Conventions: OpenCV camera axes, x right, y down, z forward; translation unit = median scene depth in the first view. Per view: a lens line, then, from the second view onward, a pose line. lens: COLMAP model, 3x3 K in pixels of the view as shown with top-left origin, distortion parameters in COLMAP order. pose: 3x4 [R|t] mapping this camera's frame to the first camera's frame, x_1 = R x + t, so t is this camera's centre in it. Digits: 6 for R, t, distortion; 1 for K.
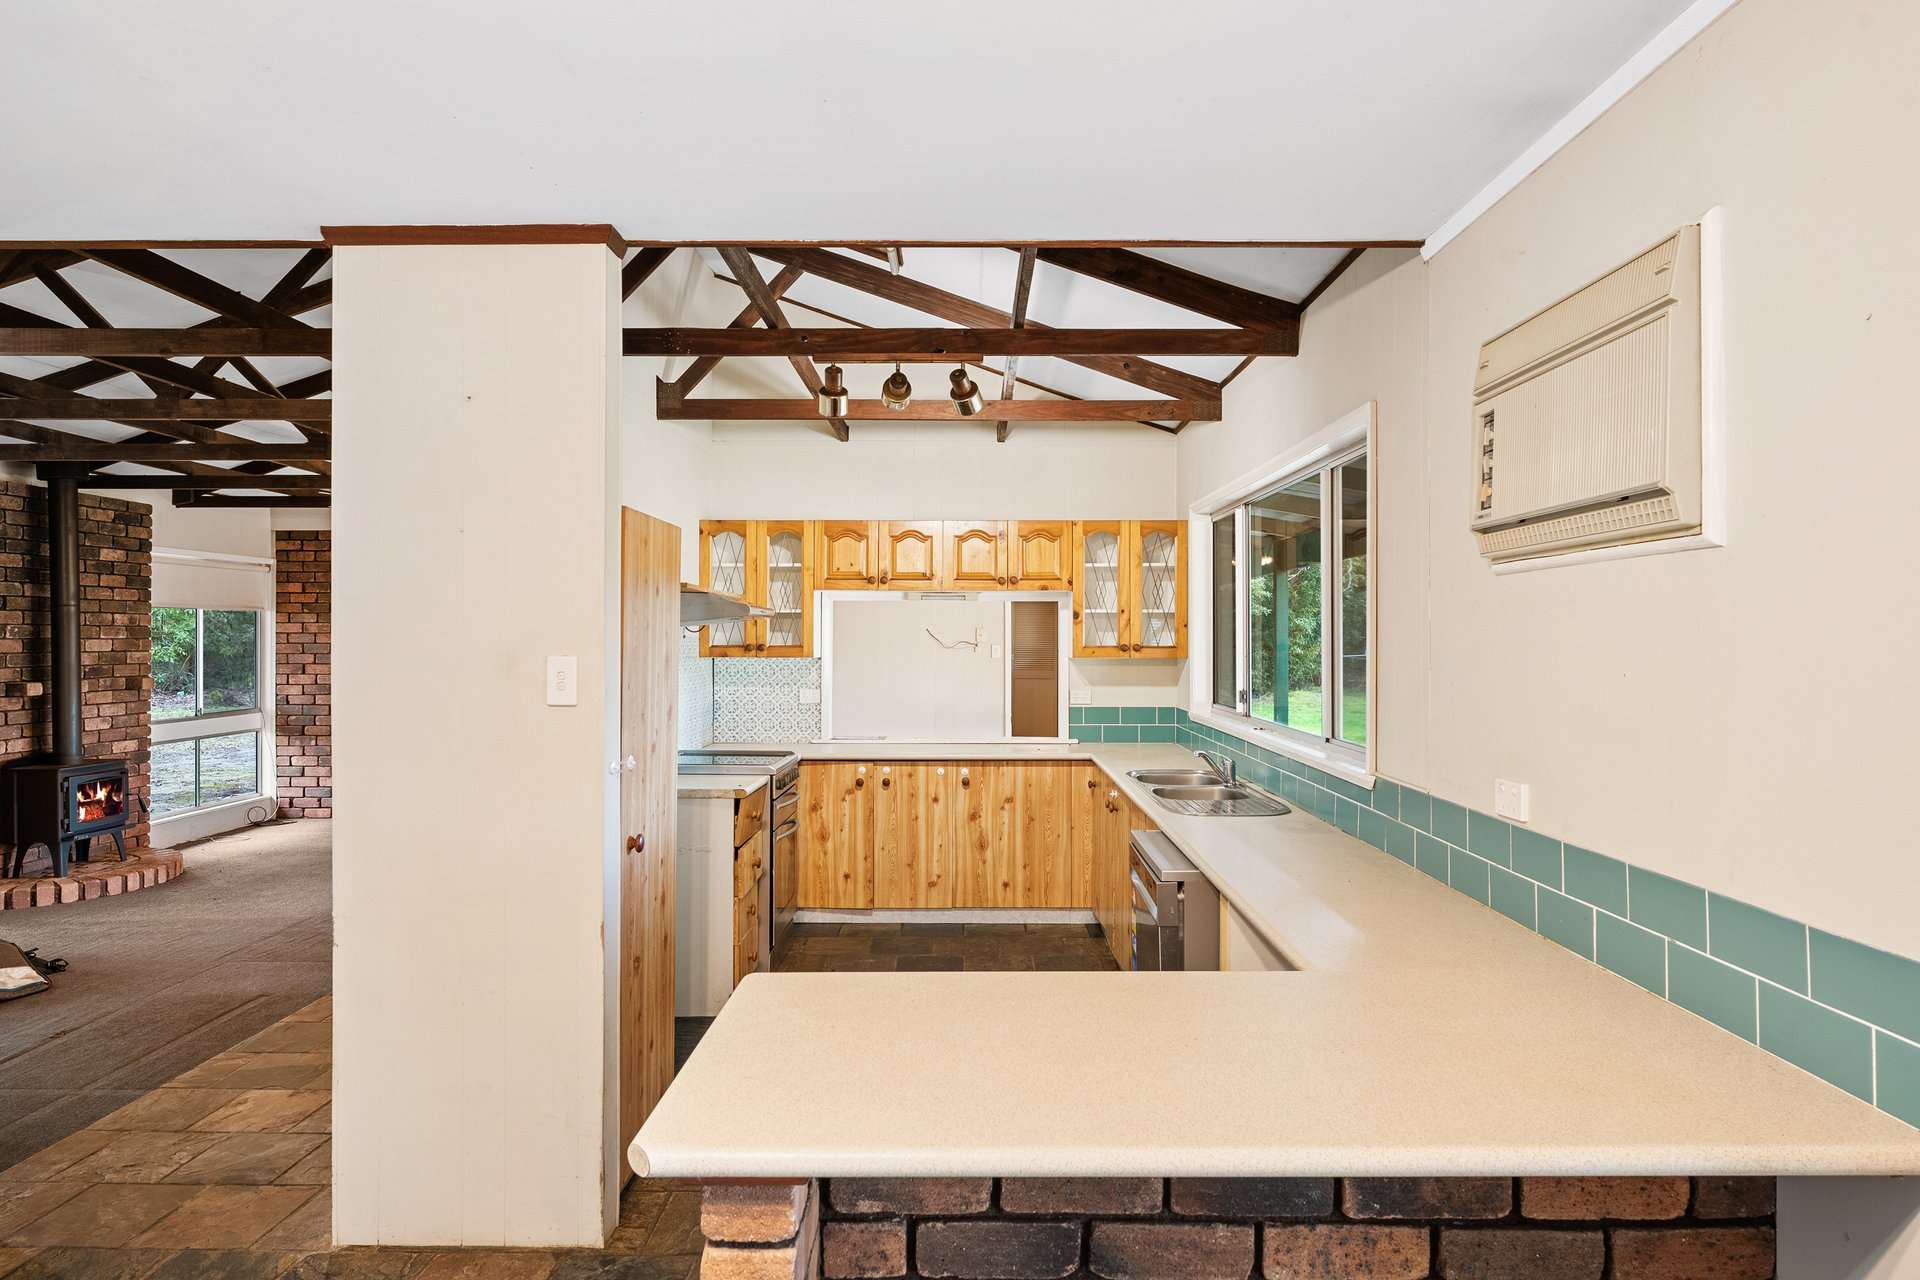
lens RADIAL K [[1110.5, 0, 959.3], [0, 1110.5, 638.1], [0, 0, 1]] dist [0.005511, -0.000118]
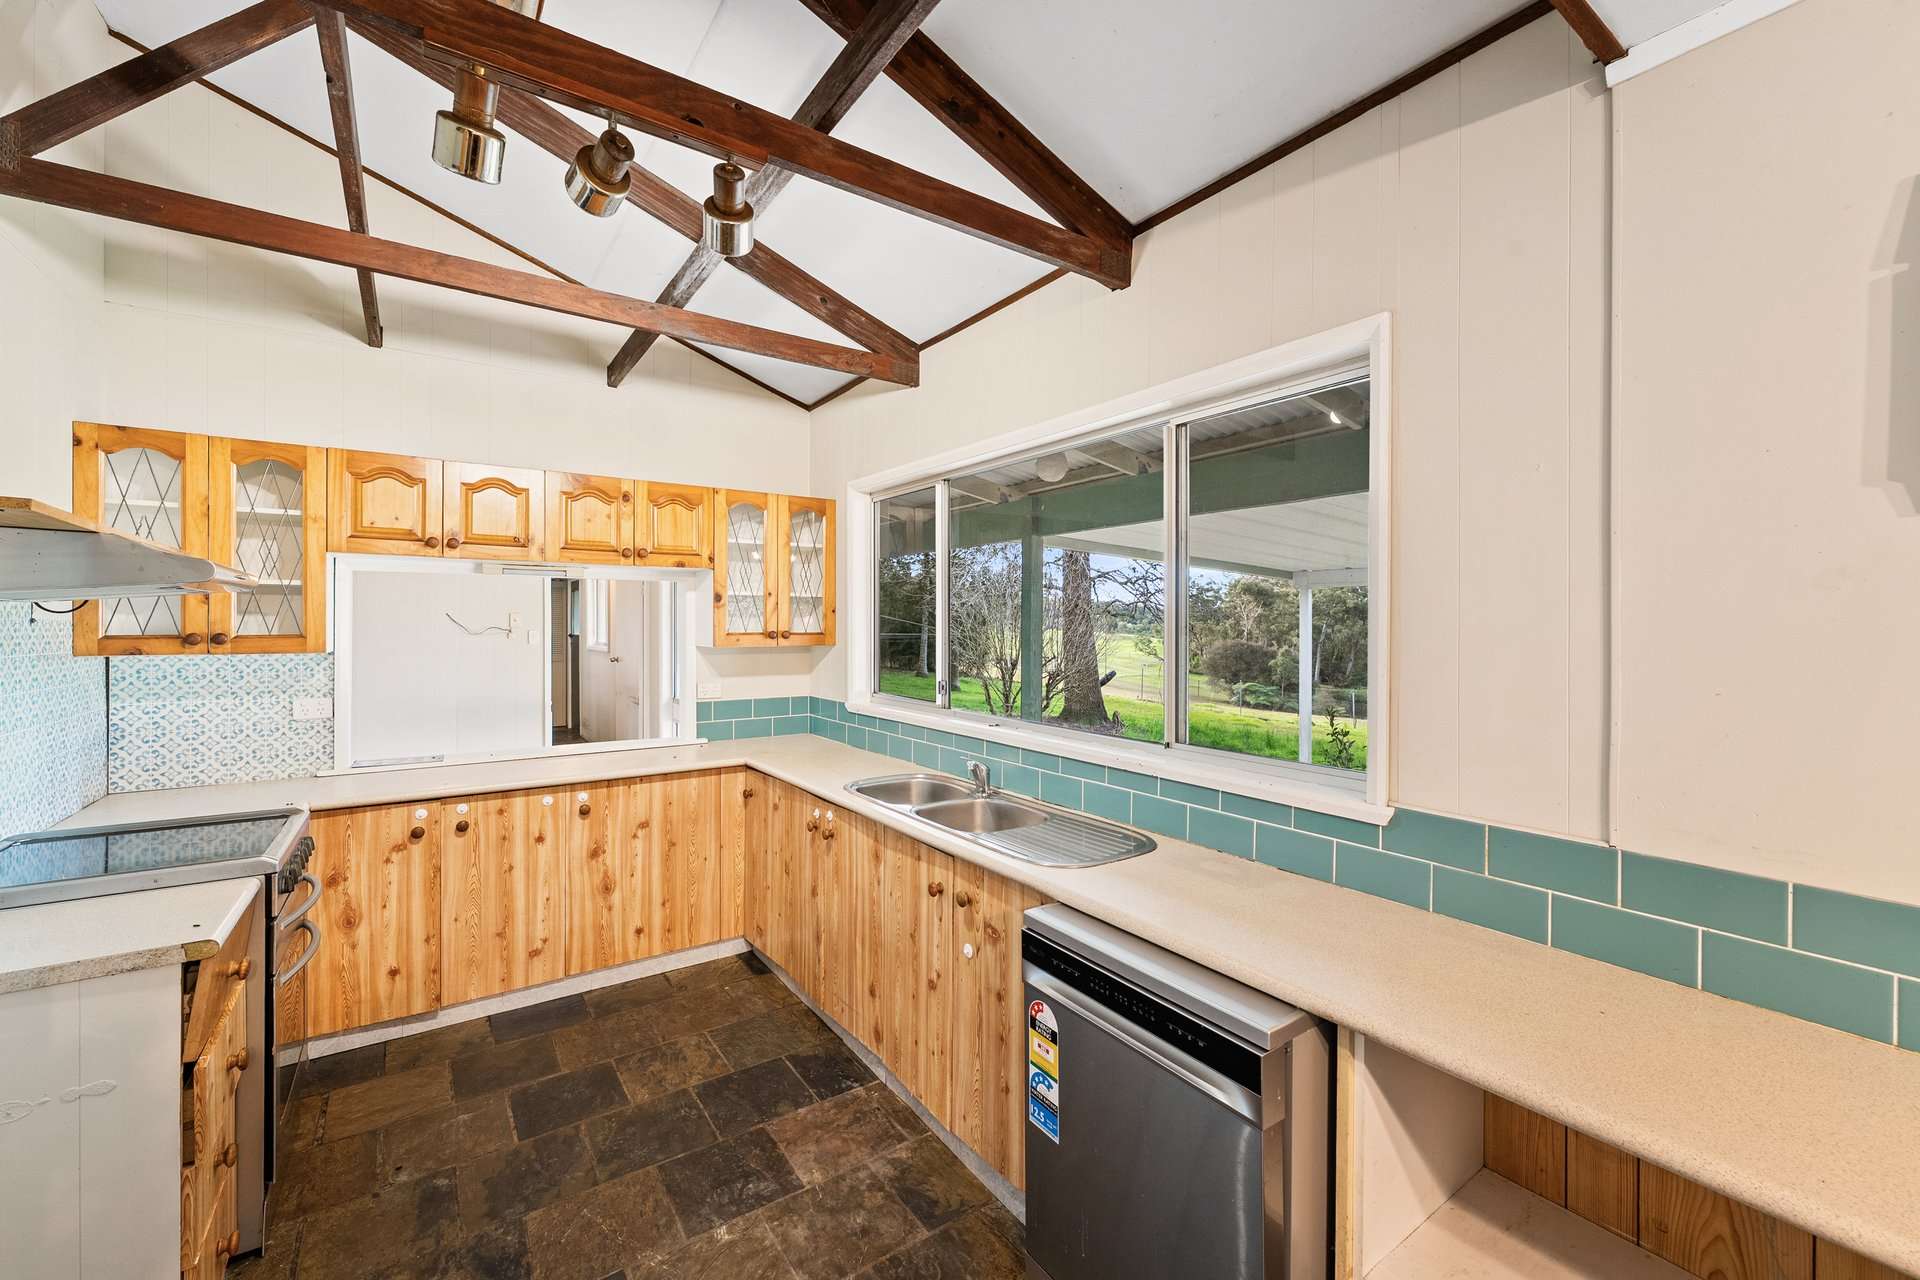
lens RADIAL K [[779.5, 0, 967.6], [0, 779.5, 626.6], [0, 0, 1]] dist [-0.000348, 0.000027]
pose [[0.812151, -0.000819, 0.583447, -0.093707], [-0.001120, 0.999995, 0.002964, -0.000106], [-0.583447, -0.003061, 0.812146, 0.404169]]
